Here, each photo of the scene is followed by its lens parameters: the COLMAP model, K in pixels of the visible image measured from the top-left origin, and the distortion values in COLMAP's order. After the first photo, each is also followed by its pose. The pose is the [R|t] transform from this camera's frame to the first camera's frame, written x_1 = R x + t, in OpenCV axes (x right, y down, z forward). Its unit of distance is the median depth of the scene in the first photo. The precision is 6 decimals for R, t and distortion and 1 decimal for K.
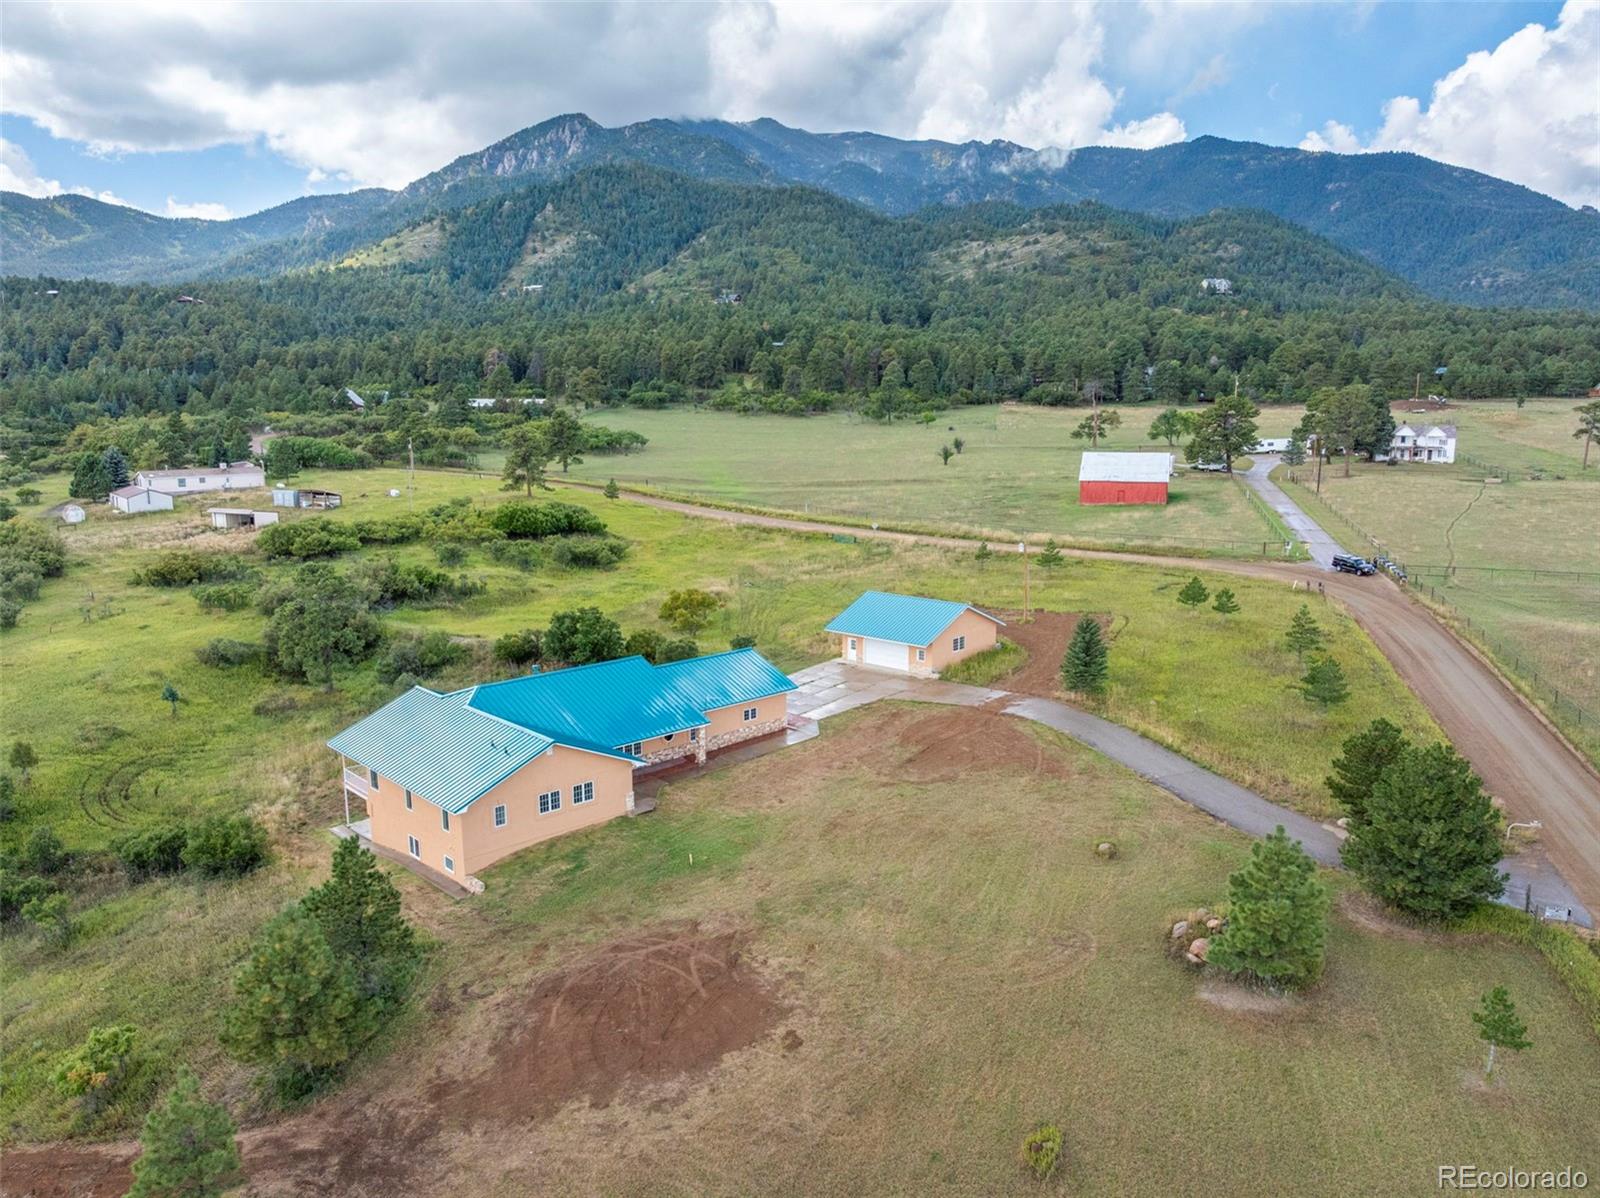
lens RADIAL K [[1123.4, 0, 807.5], [0, 1123.4, 599.1], [0, 0, 1]] dist [-0.041061, -0.002326]
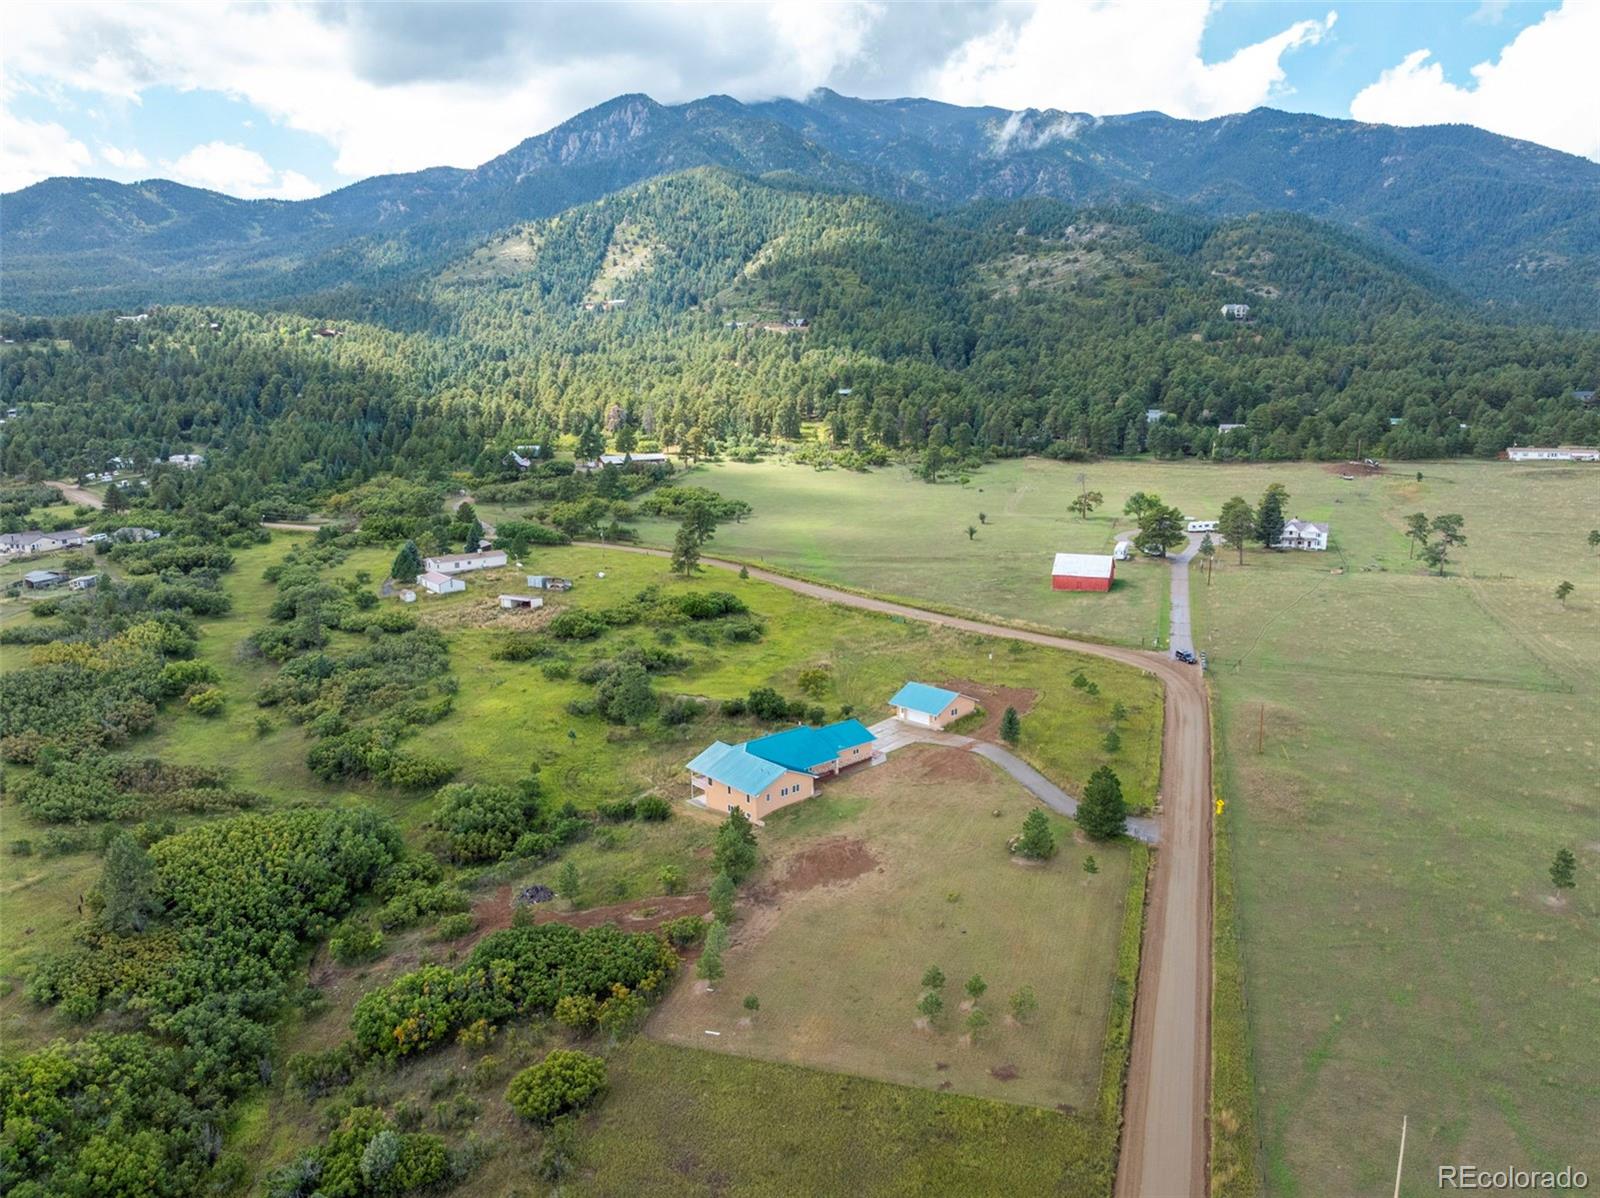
lens RADIAL K [[1123.4, 0, 807.5], [0, 1123.4, 599.1], [0, 0, 1]] dist [-0.041061, -0.002326]
pose [[0.998888, 0.005500, -0.046824, -0.004220], [-0.003921, 0.999423, 0.033753, -0.026512], [0.046982, -0.033532, 0.998333, -0.118264]]
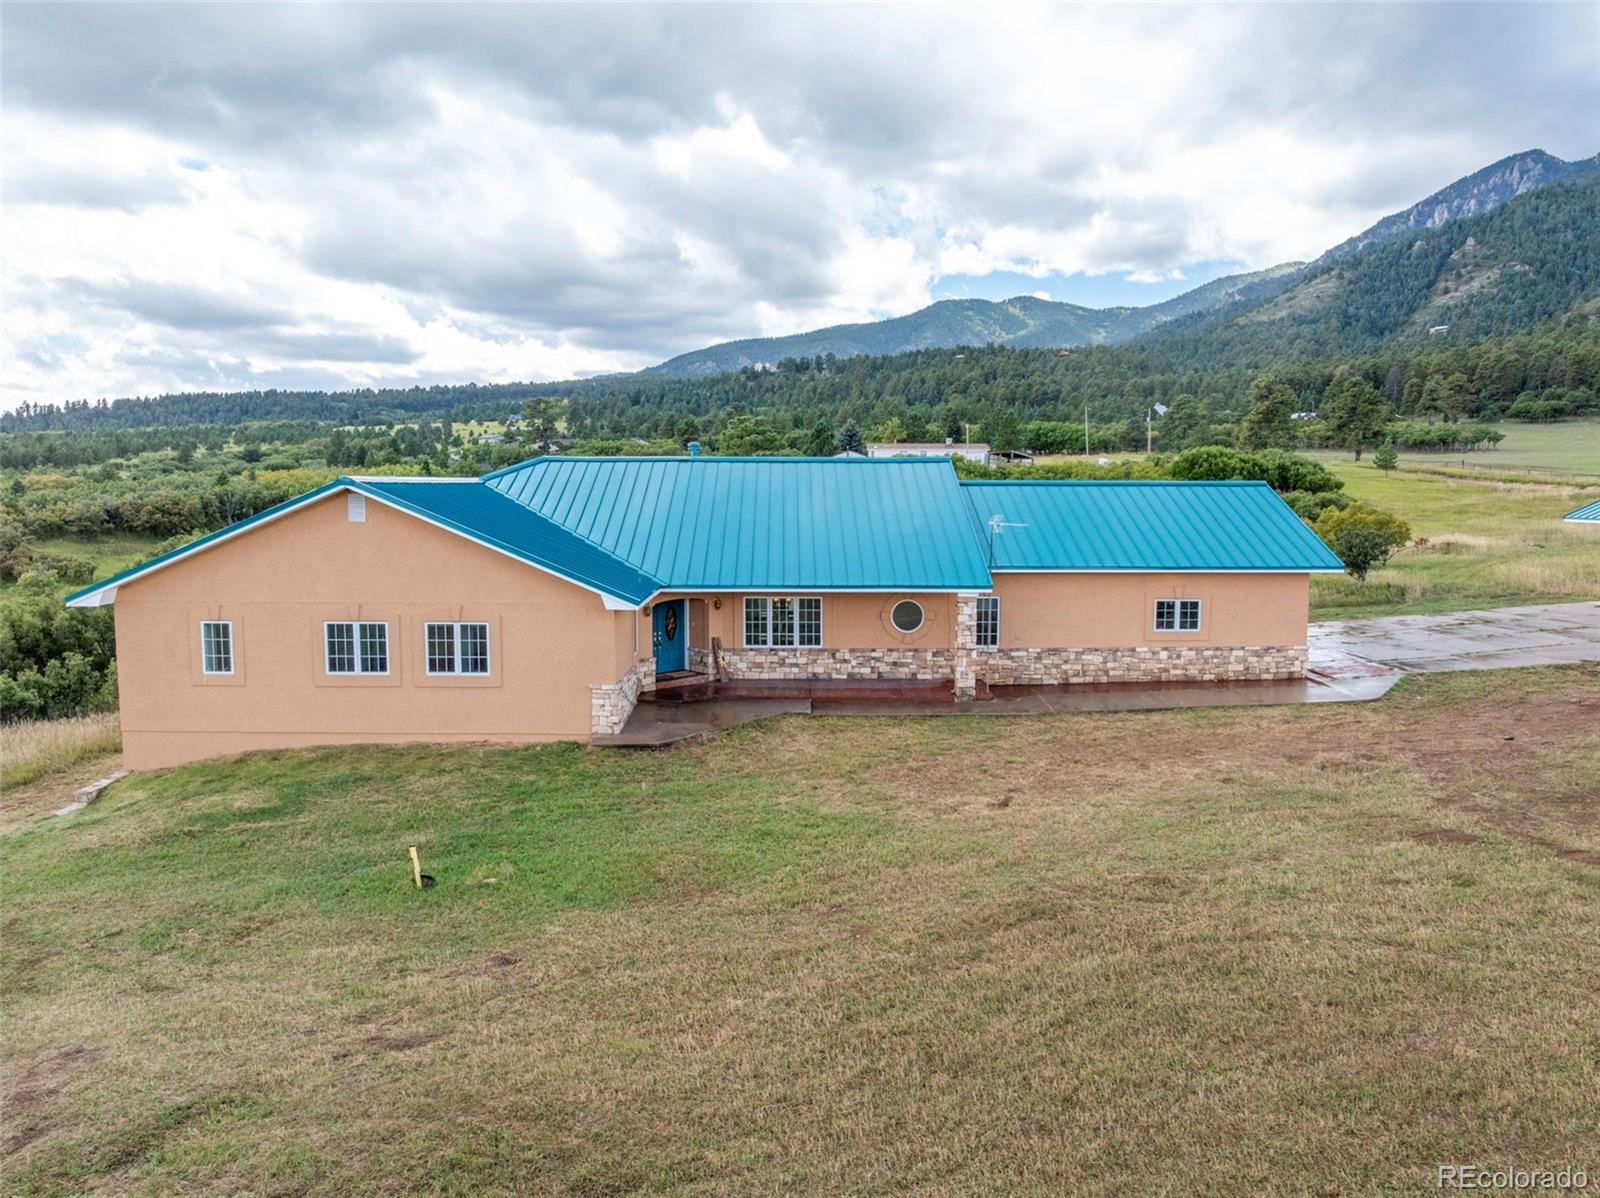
lens RADIAL K [[1133.4, 0, 800.0], [0, 1133.4, 599.0], [0, 0, 1]] dist [-0.078799, 0.046288]
pose [[0.718947, 0.072663, -0.691256, 0.010902], [-0.121360, 0.992367, -0.021906, 0.011417], [0.684388, 0.099641, 0.722278, 0.060966]]
